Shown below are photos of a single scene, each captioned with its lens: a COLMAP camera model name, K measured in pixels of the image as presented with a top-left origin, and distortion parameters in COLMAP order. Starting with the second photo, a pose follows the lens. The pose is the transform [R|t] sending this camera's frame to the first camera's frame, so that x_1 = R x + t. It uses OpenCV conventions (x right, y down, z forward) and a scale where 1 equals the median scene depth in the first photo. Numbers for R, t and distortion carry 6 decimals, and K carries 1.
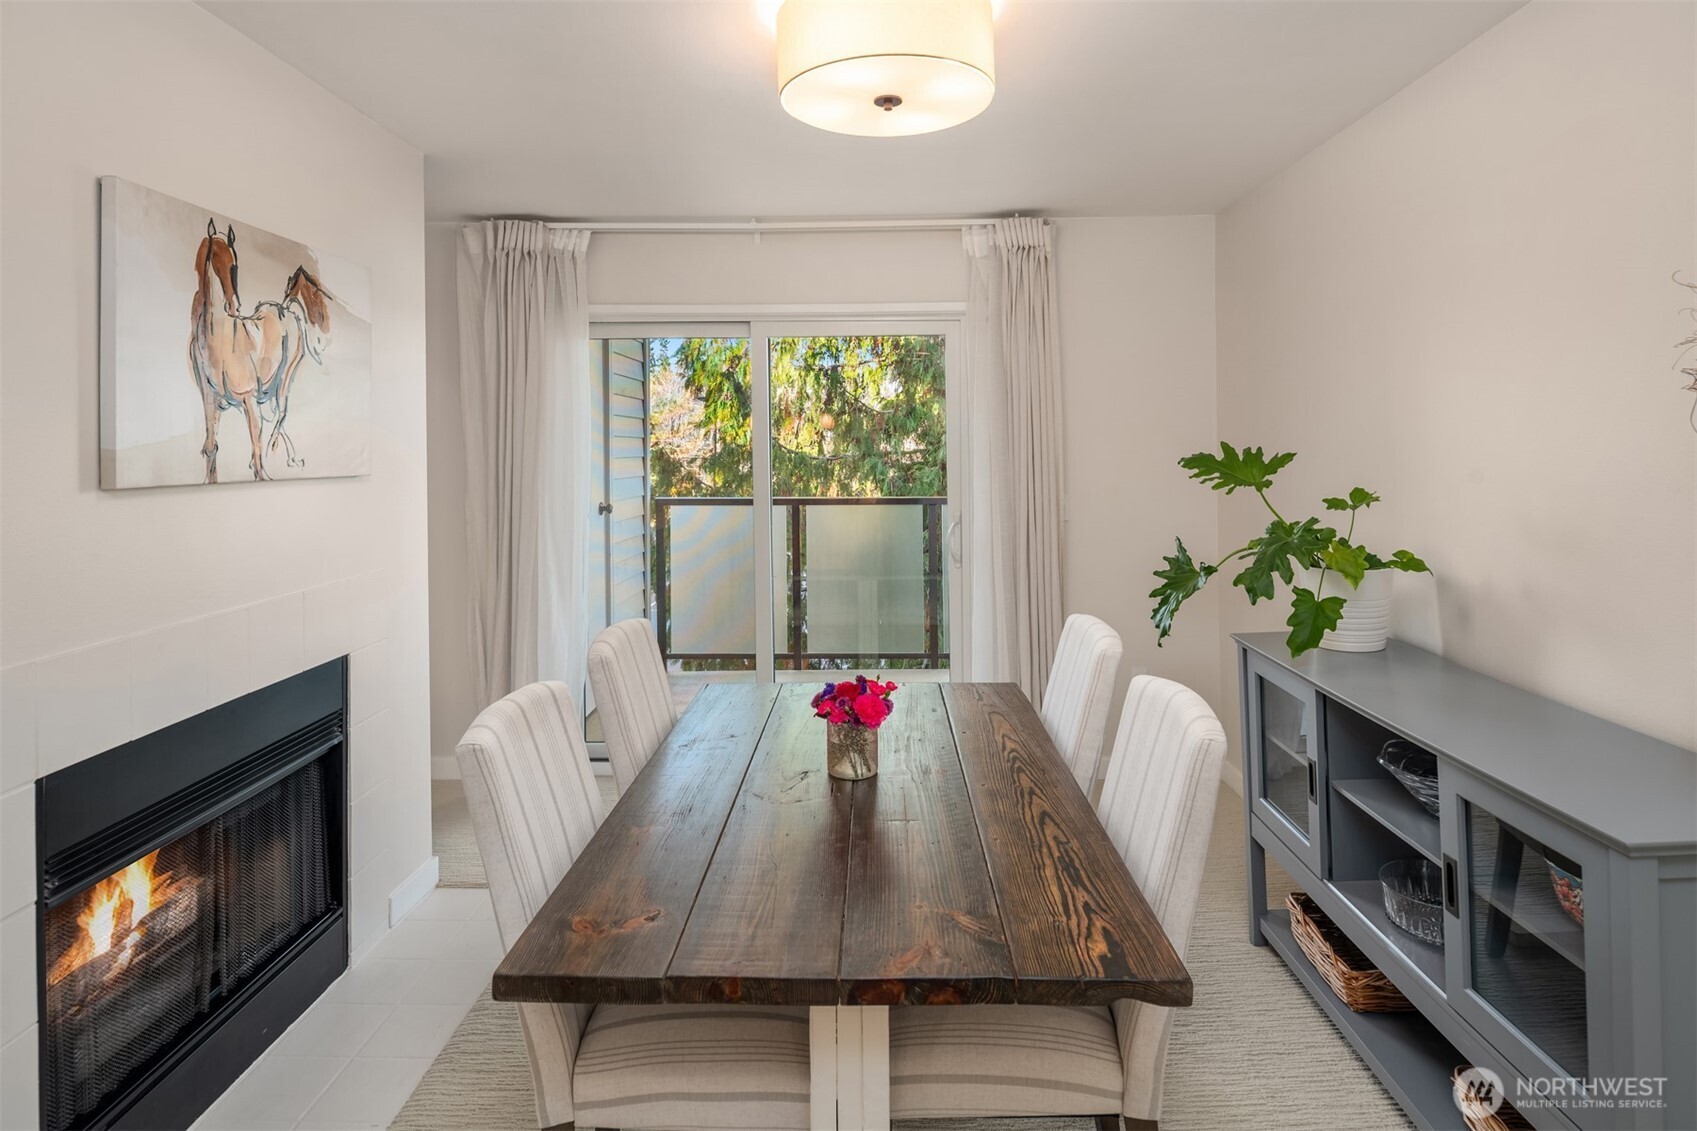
lens RADIAL K [[925.9, 0, 854.7], [0, 925.9, 455.4], [0, 0, 1]] dist [-0.004186, -0.000214]
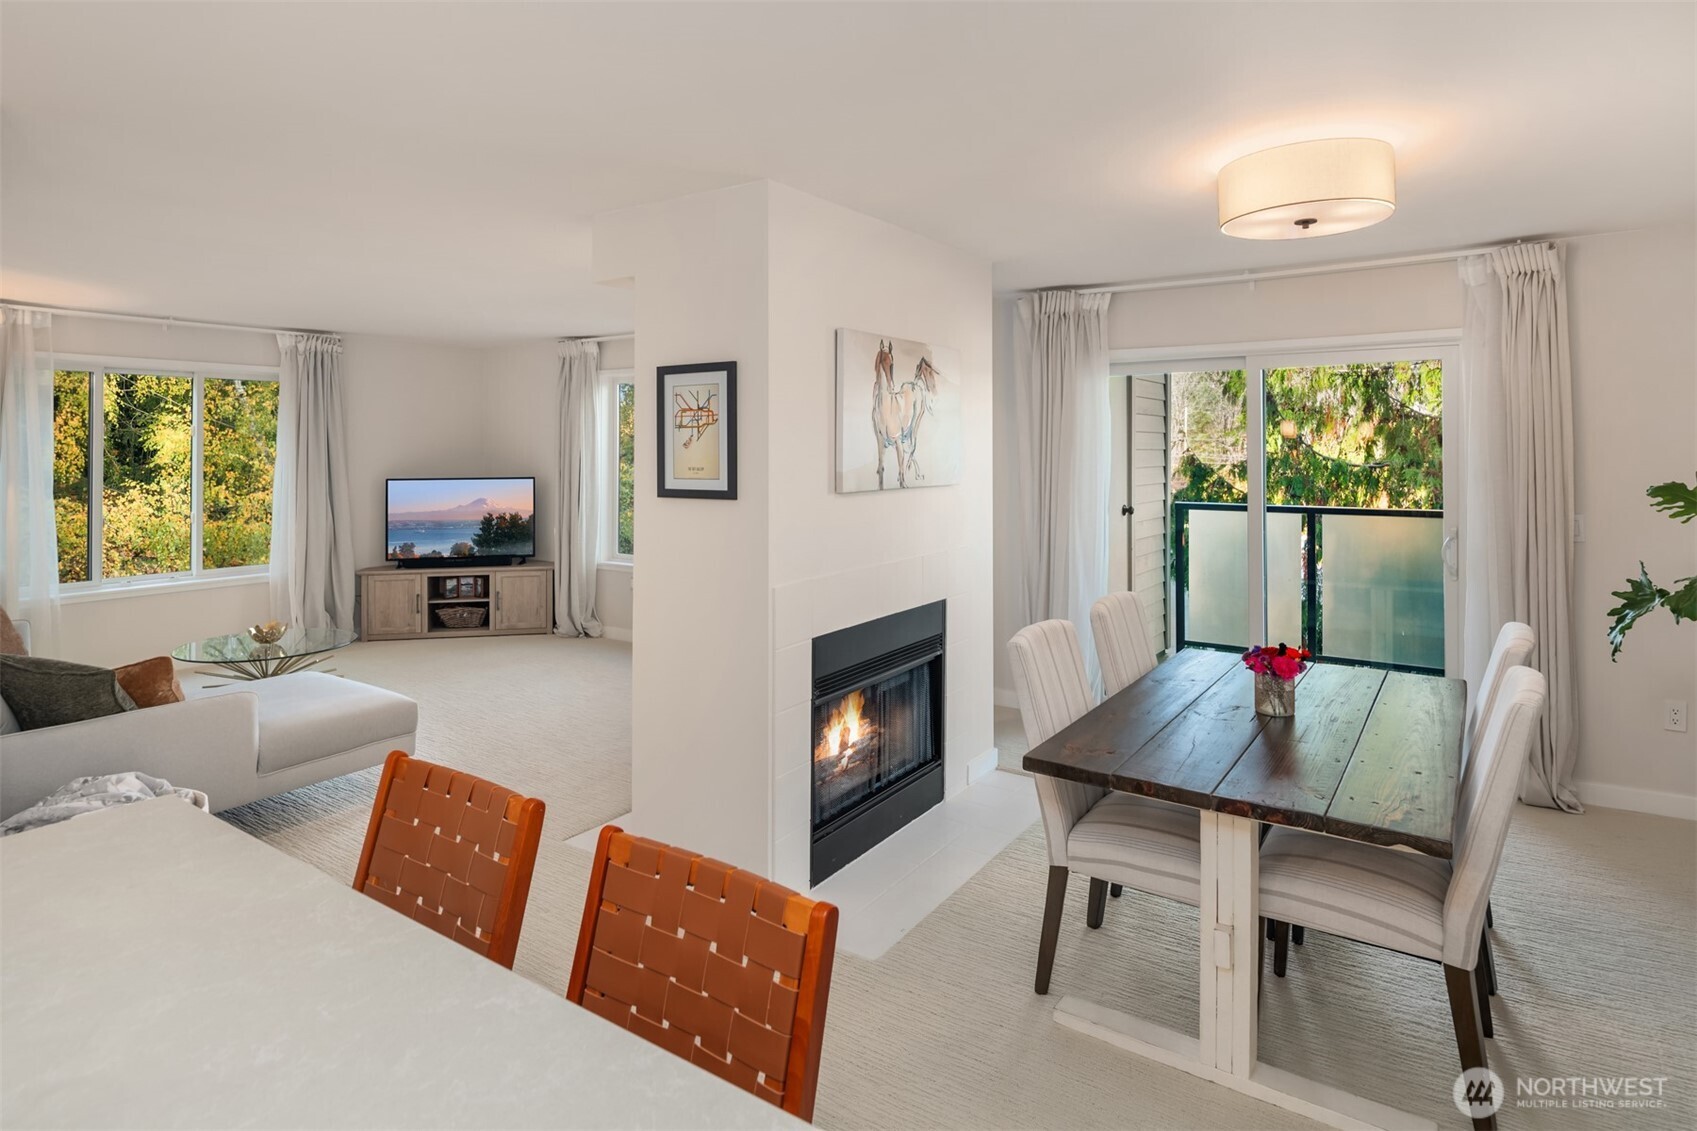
lens RADIAL K [[947.9, 0, 867.0], [0, 947.9, 434.4], [0, 0, 1]] dist [-0.005888, -0.001184]
pose [[0.845062, -0.002093, -0.534665, 0.220070], [-0.007542, 0.999846, -0.015834, -0.040944], [0.534615, 0.017413, 0.844916, -0.481217]]
